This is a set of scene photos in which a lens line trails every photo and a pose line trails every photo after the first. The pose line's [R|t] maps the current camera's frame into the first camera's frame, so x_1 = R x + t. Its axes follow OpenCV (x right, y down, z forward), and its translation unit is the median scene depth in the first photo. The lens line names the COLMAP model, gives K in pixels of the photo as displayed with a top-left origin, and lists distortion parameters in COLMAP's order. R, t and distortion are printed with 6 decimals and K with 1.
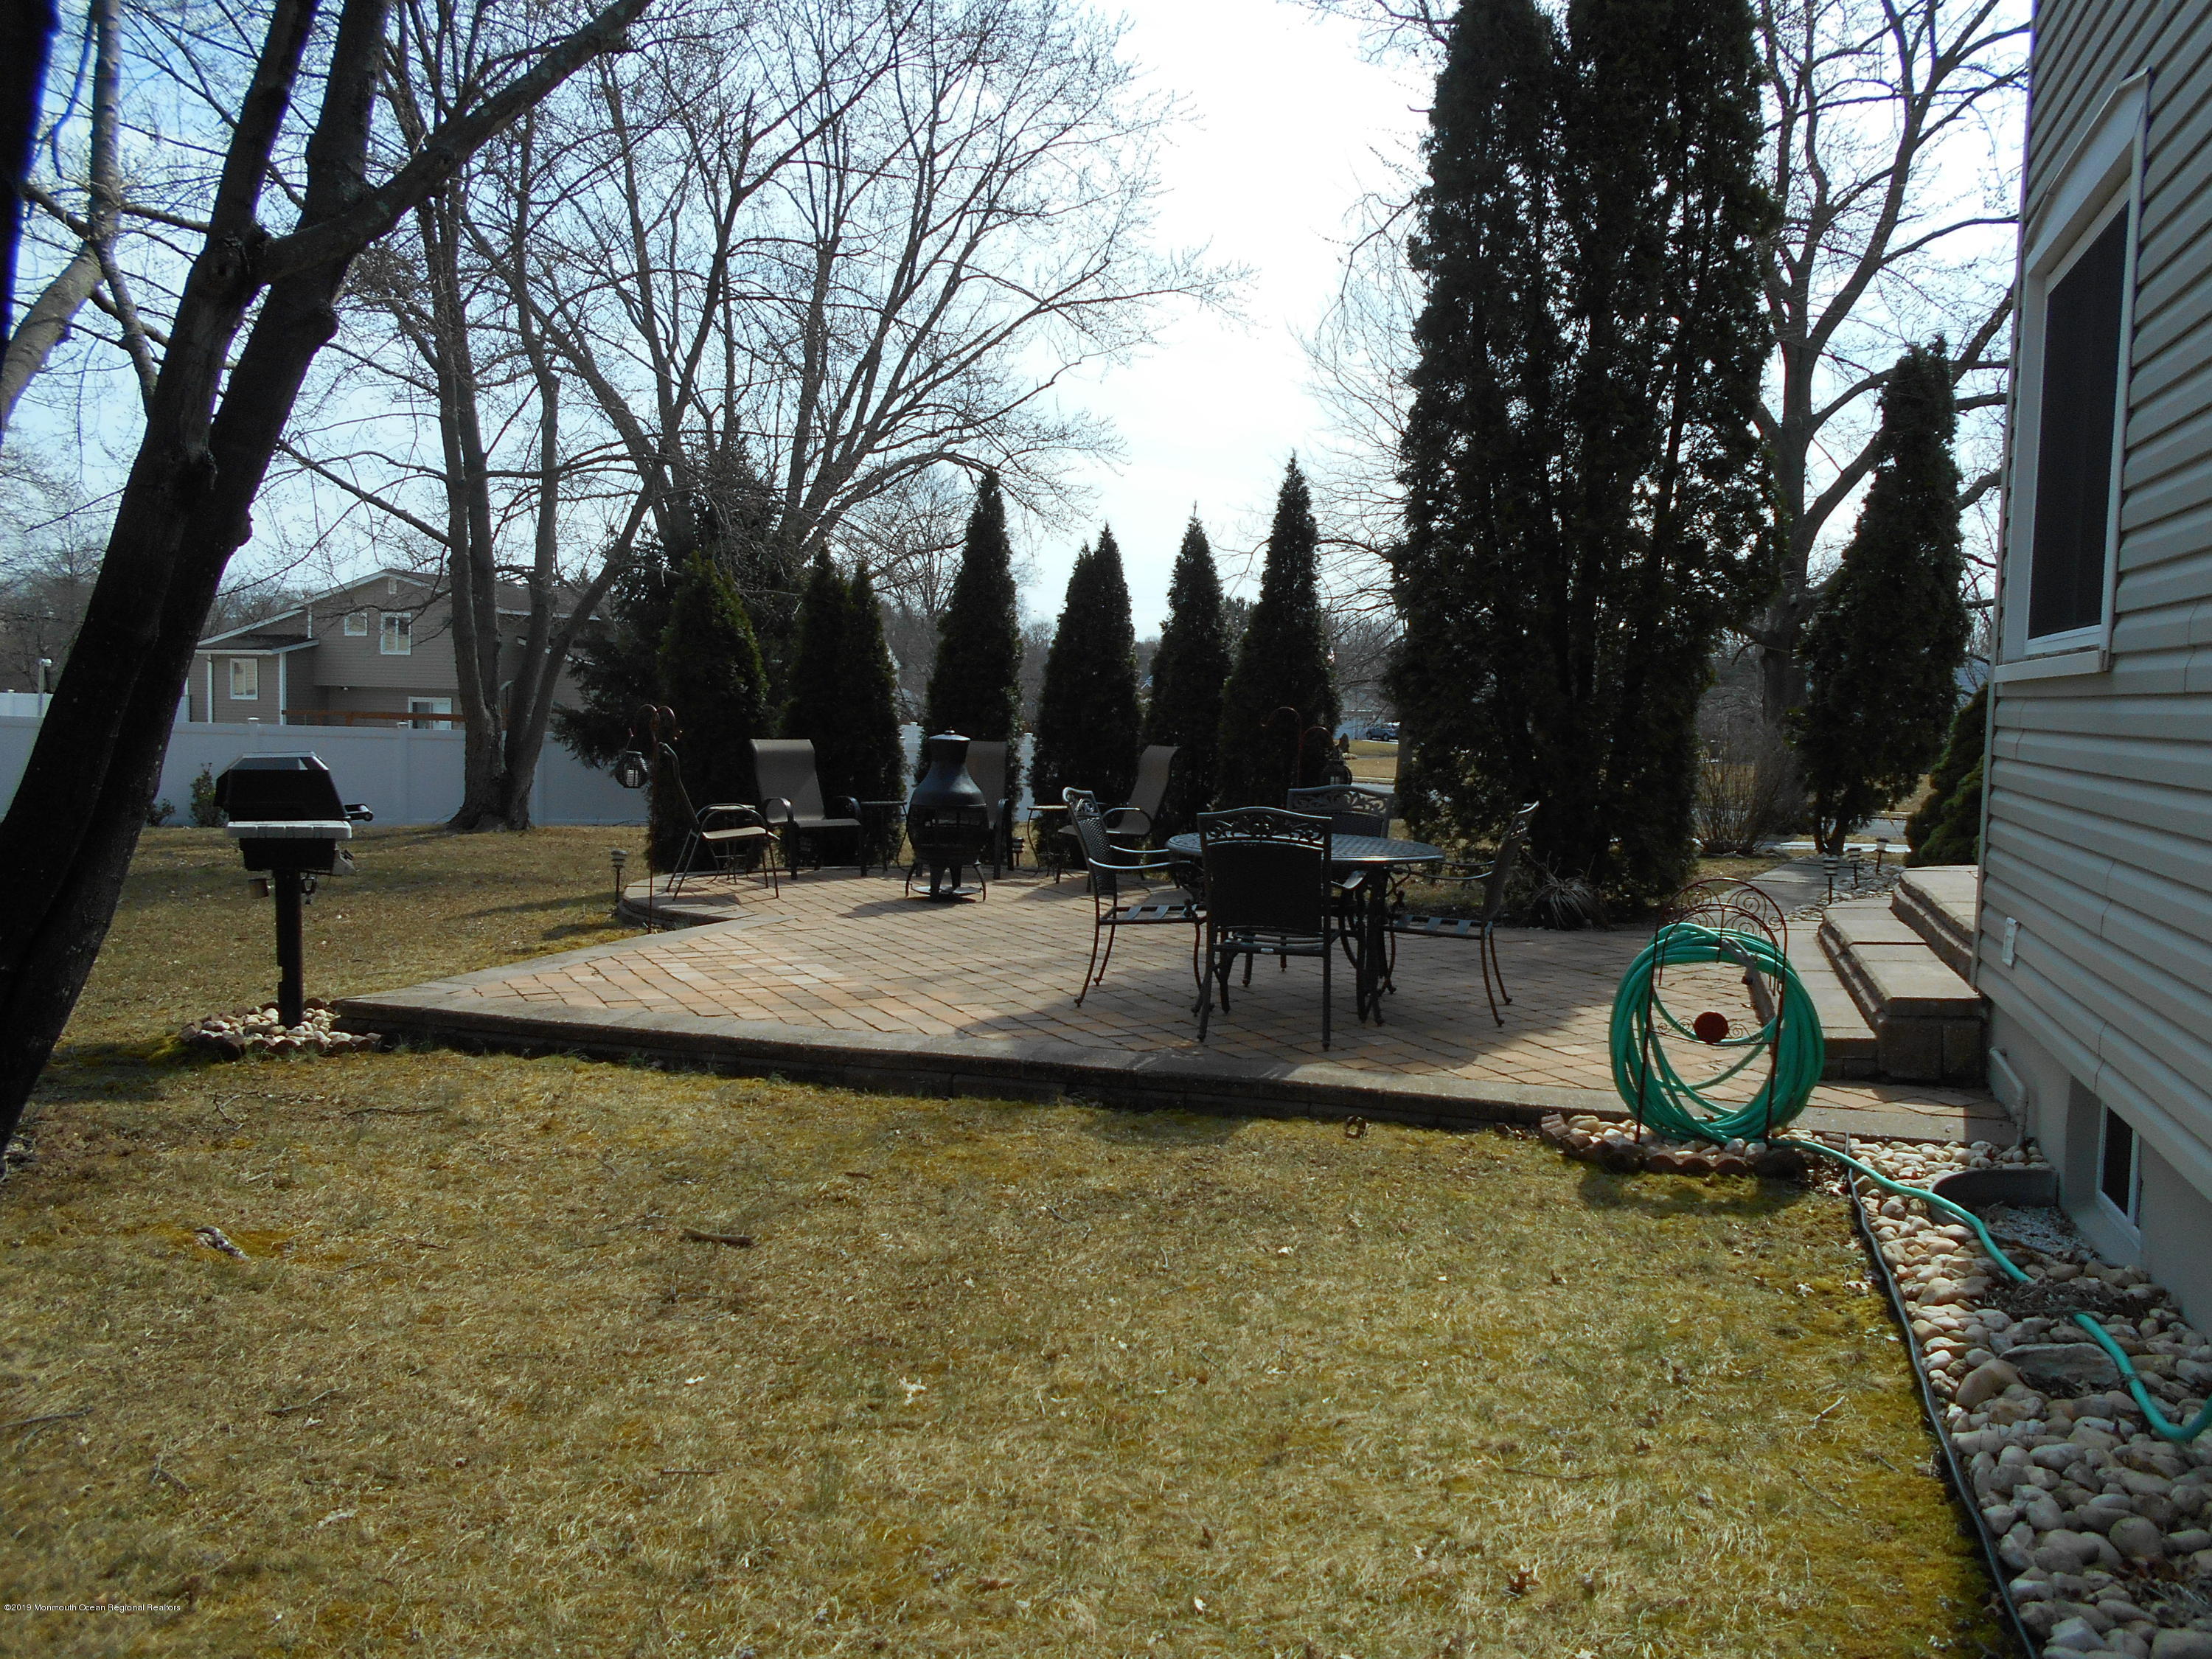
lens RADIAL K [[1703.8, 0, 1106.0], [0, 1703.8, 829.5], [0, 0, 1]] dist [0.004550, 0.006752]
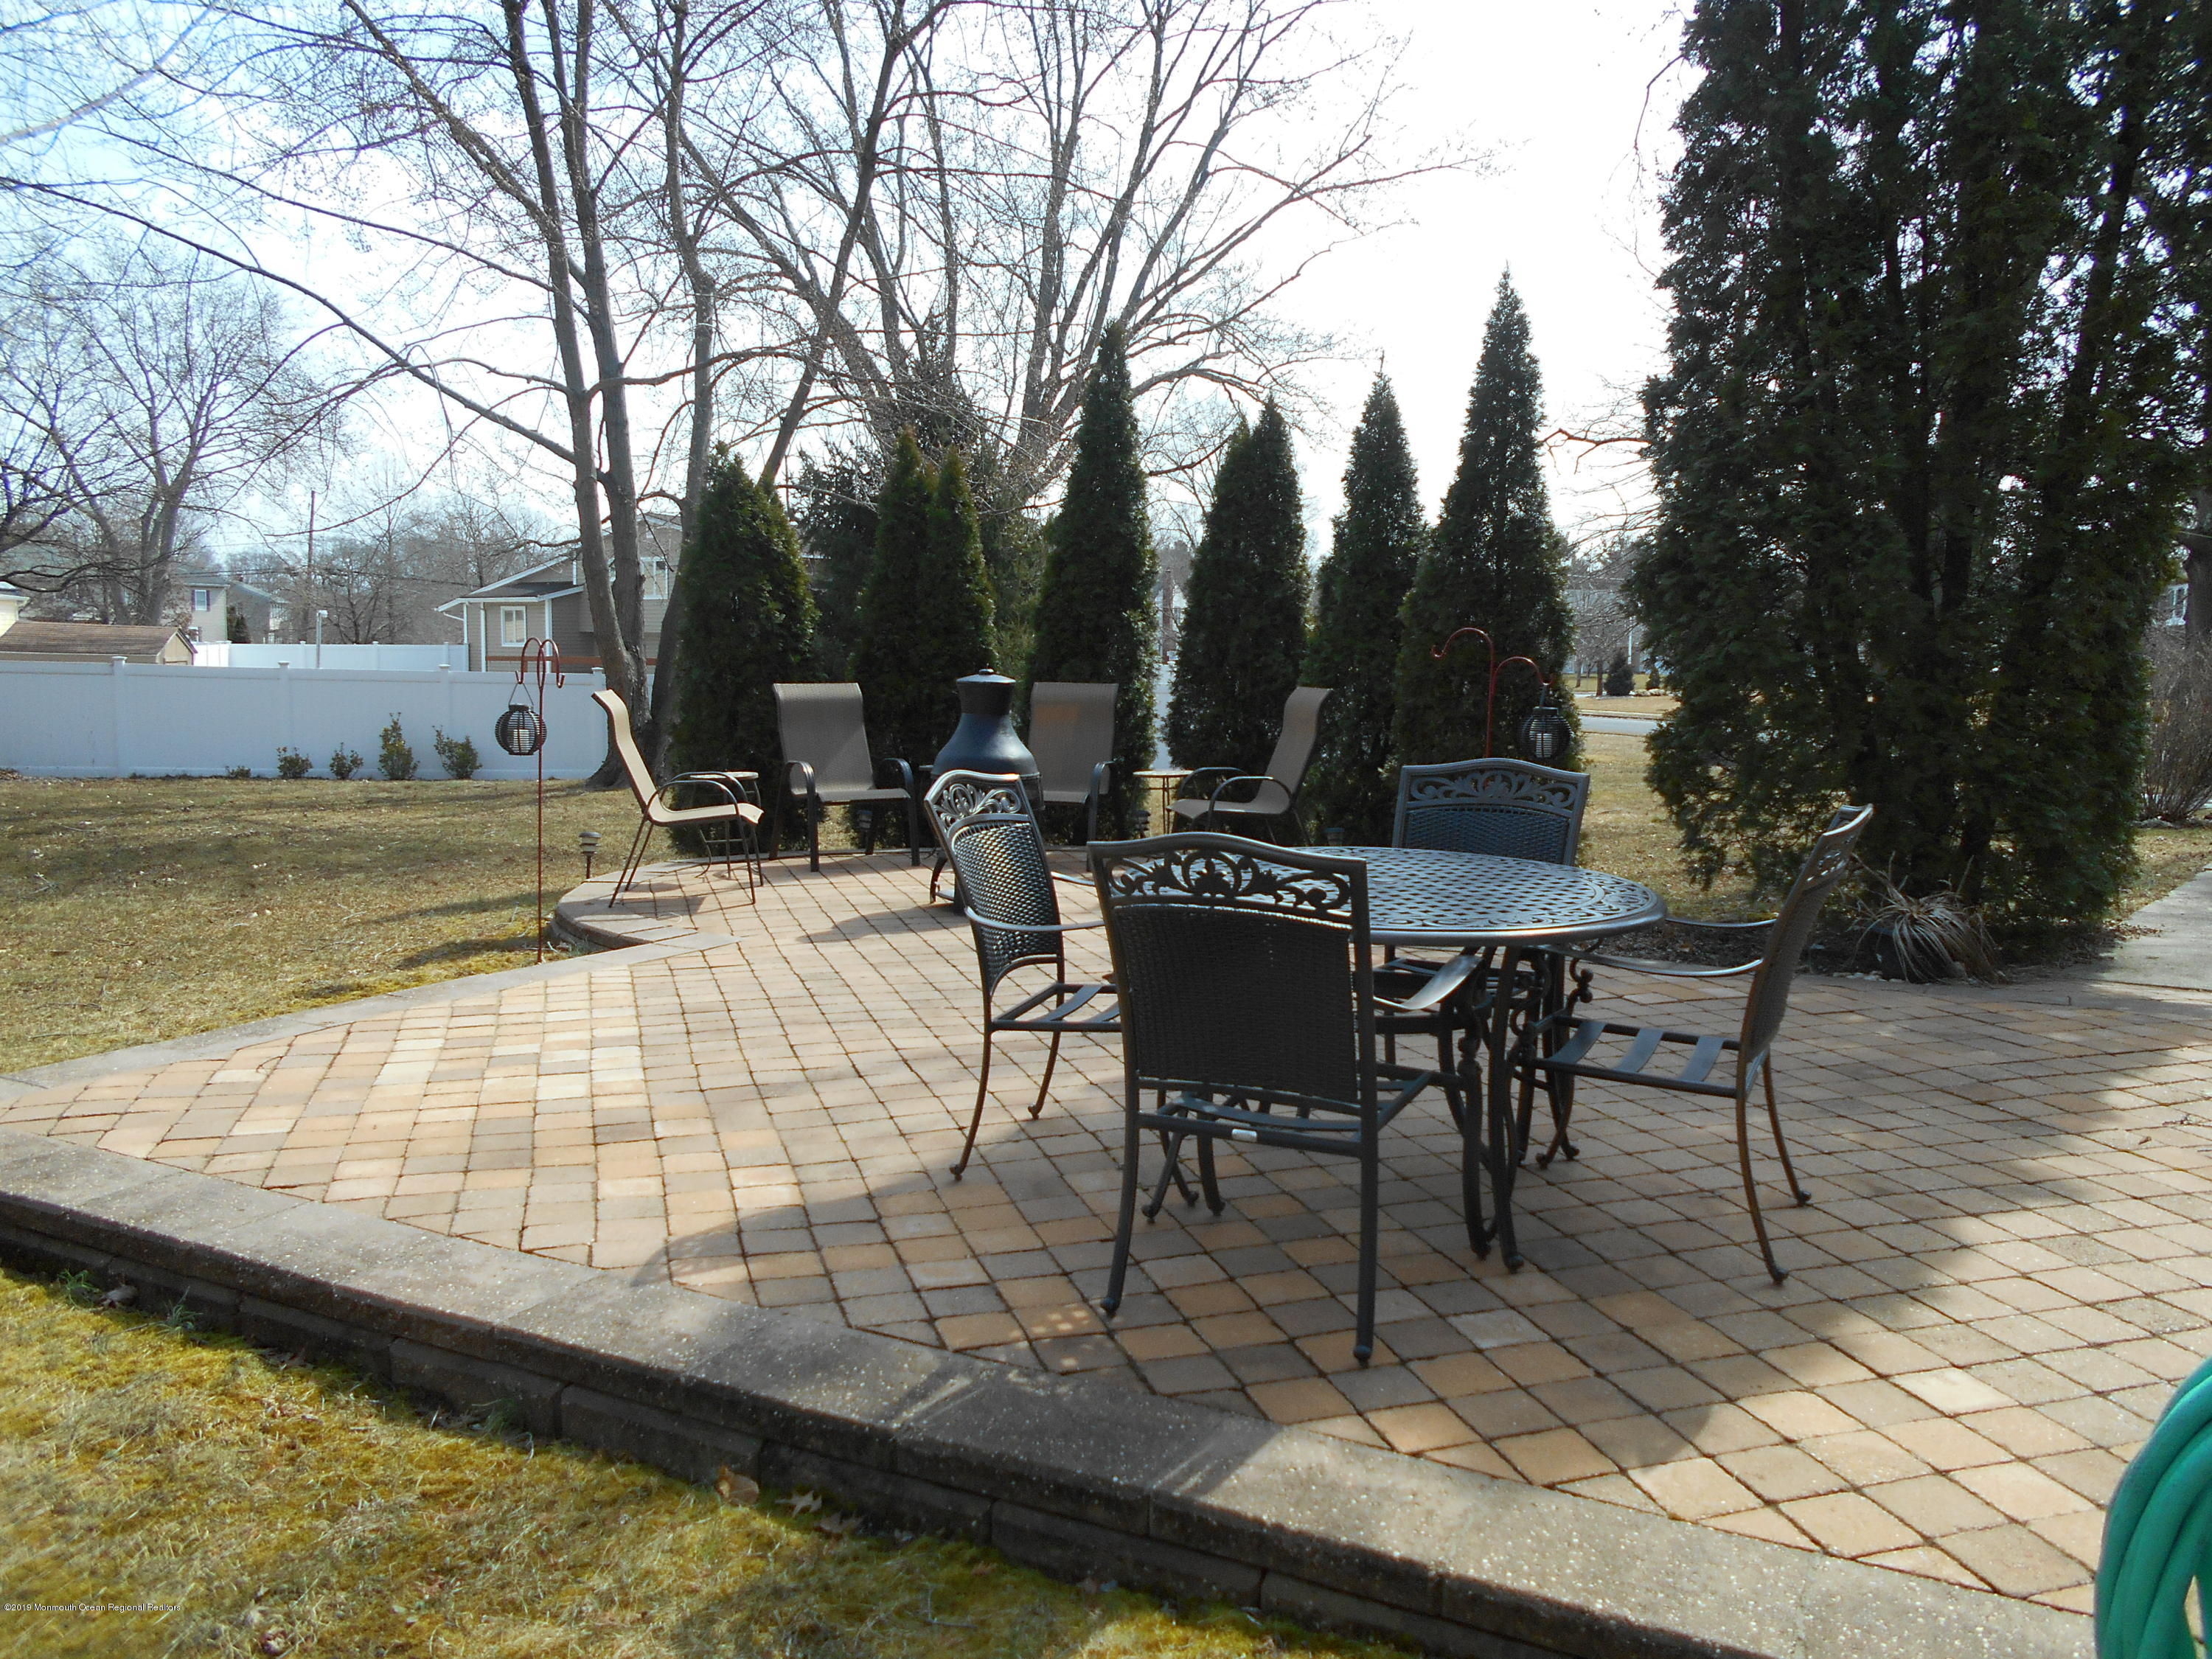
lens RADIAL K [[1678.9, 0, 1113.5], [0, 1678.9, 816.9], [0, 0, 1]] dist [0.015958, 0.004280]
pose [[0.984229, 0.003610, -0.176864, 0.066053], [0.001630, 0.999564, 0.029473, -0.013846], [0.176893, -0.029296, 0.983794, 0.255805]]
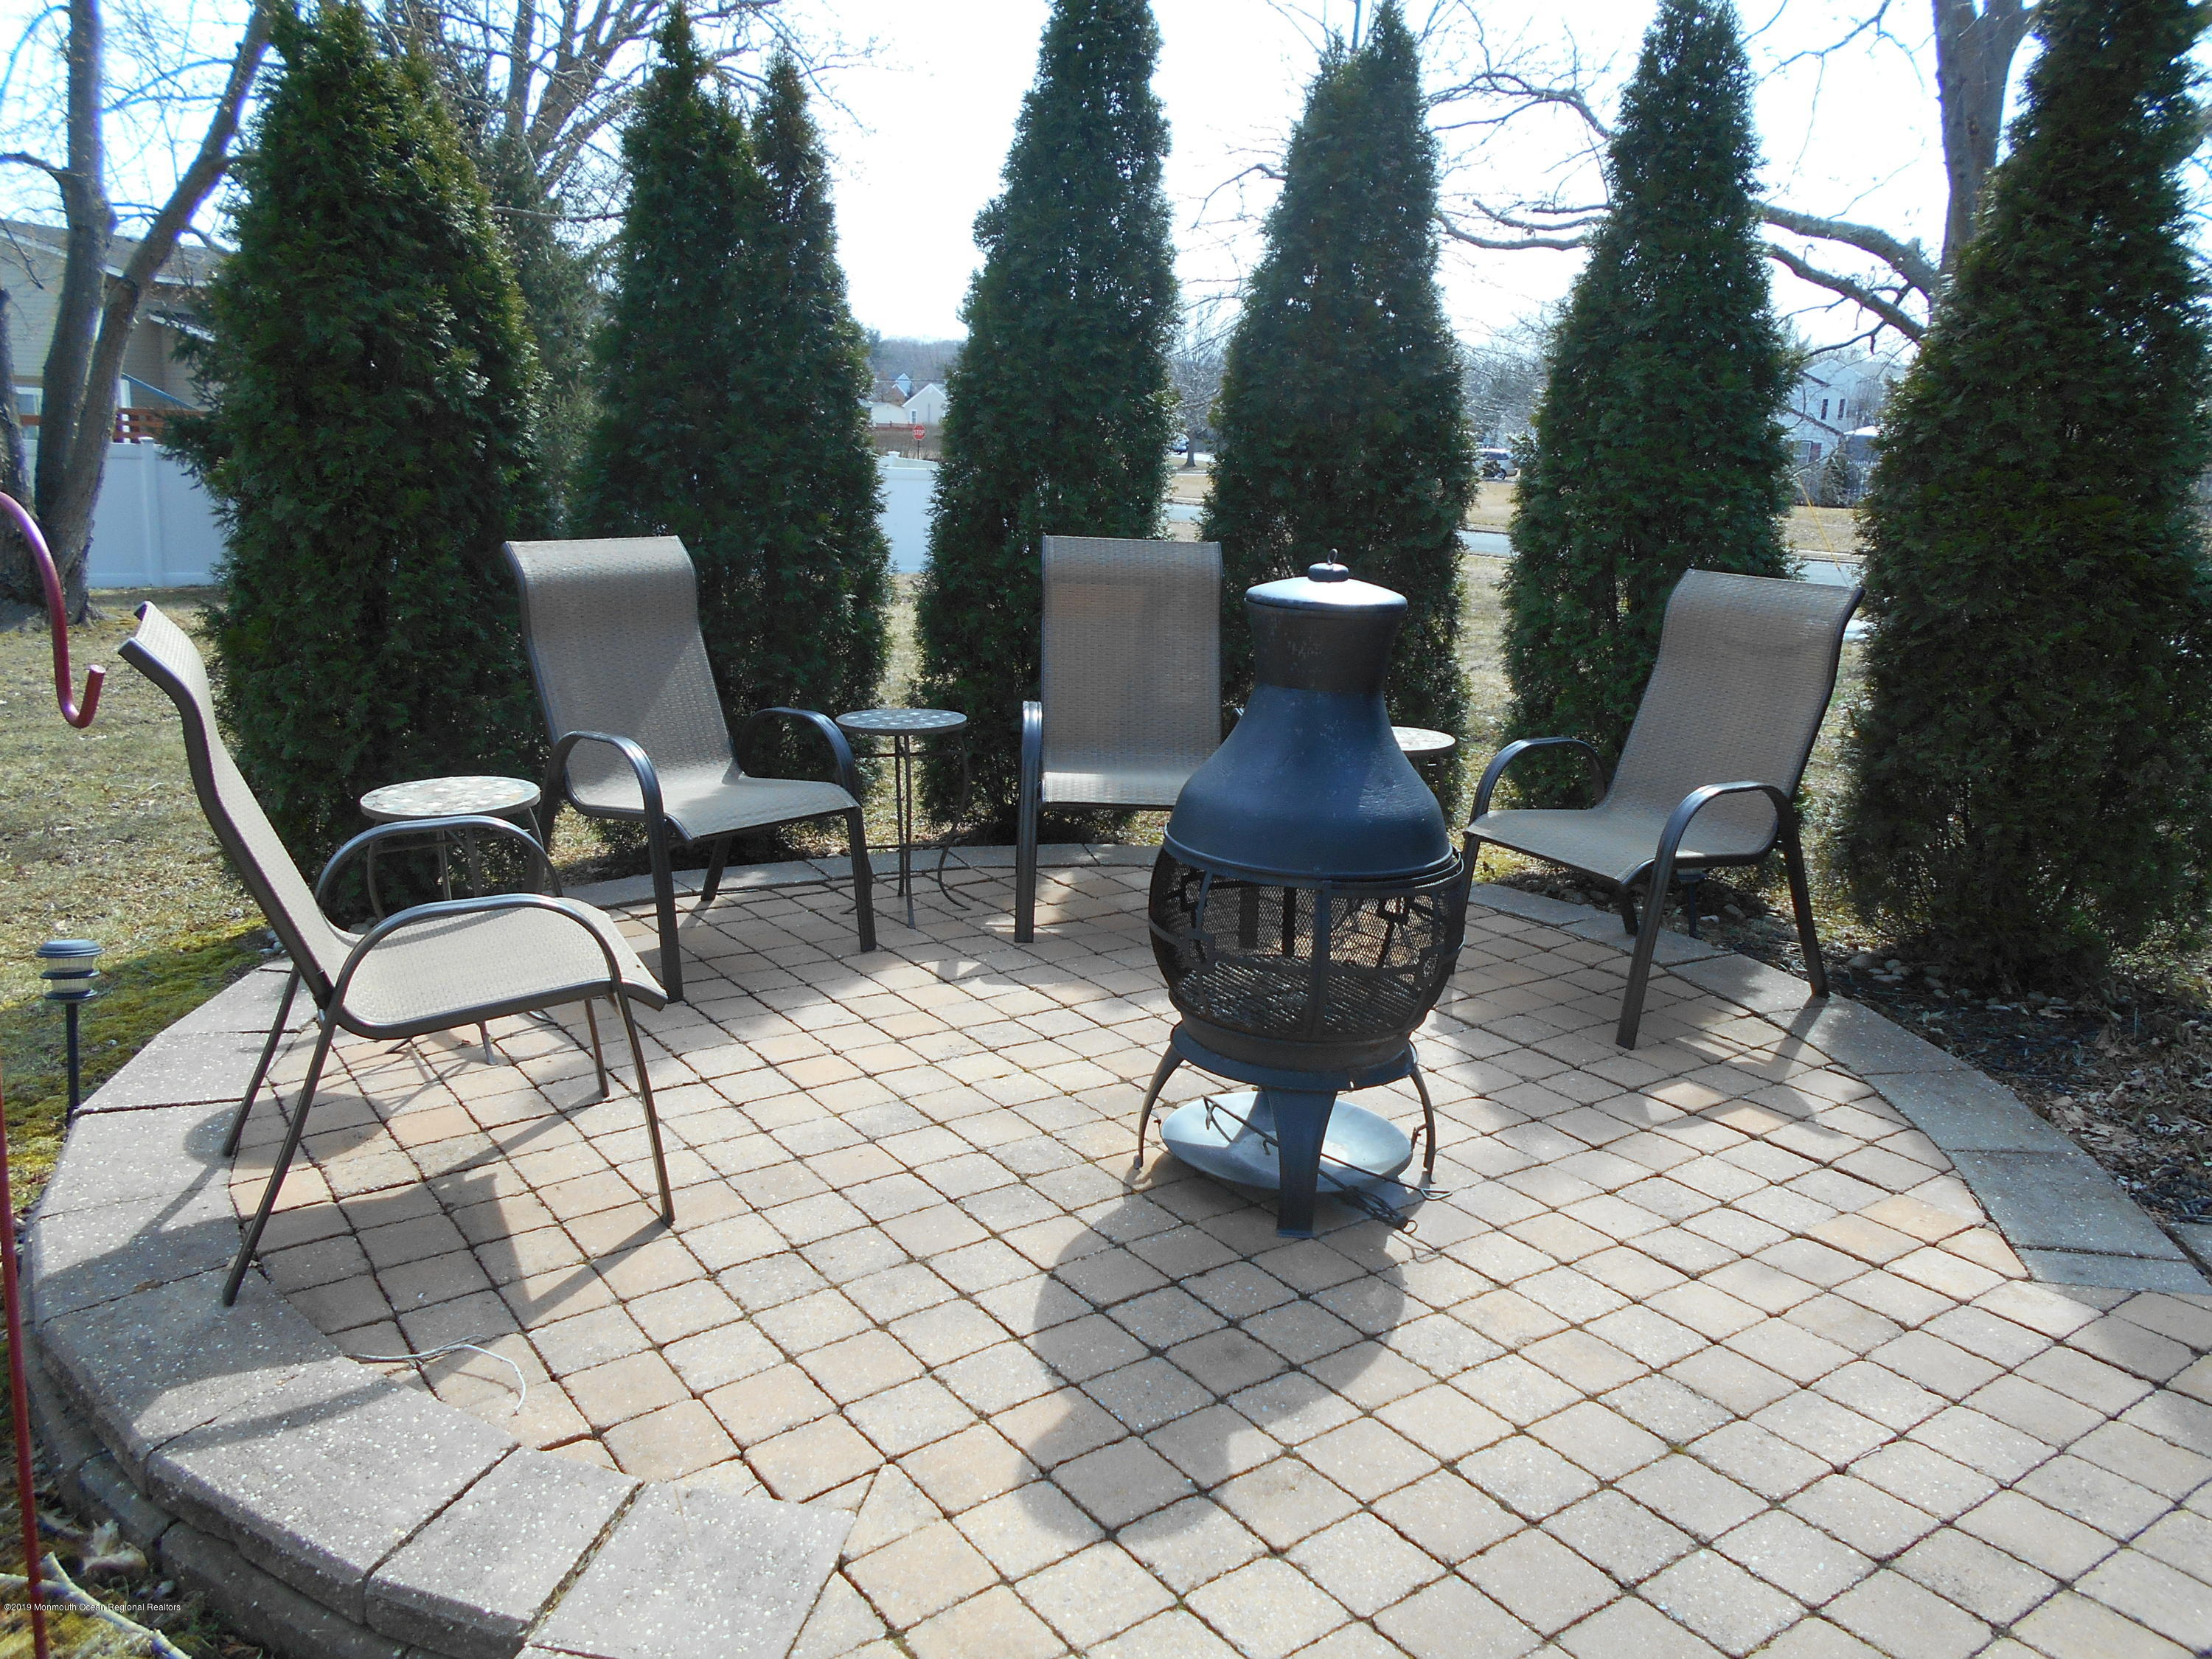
lens RADIAL K [[1646.2, 0, 1106.0], [0, 1646.2, 829.5], [0, 0, 1]] dist [-0.010729, -0.001858]
pose [[0.988244, -0.024219, 0.150952, -0.126793], [-0.003395, 0.983652, 0.180046, -0.050064], [-0.152845, -0.178442, 0.972007, 0.588188]]
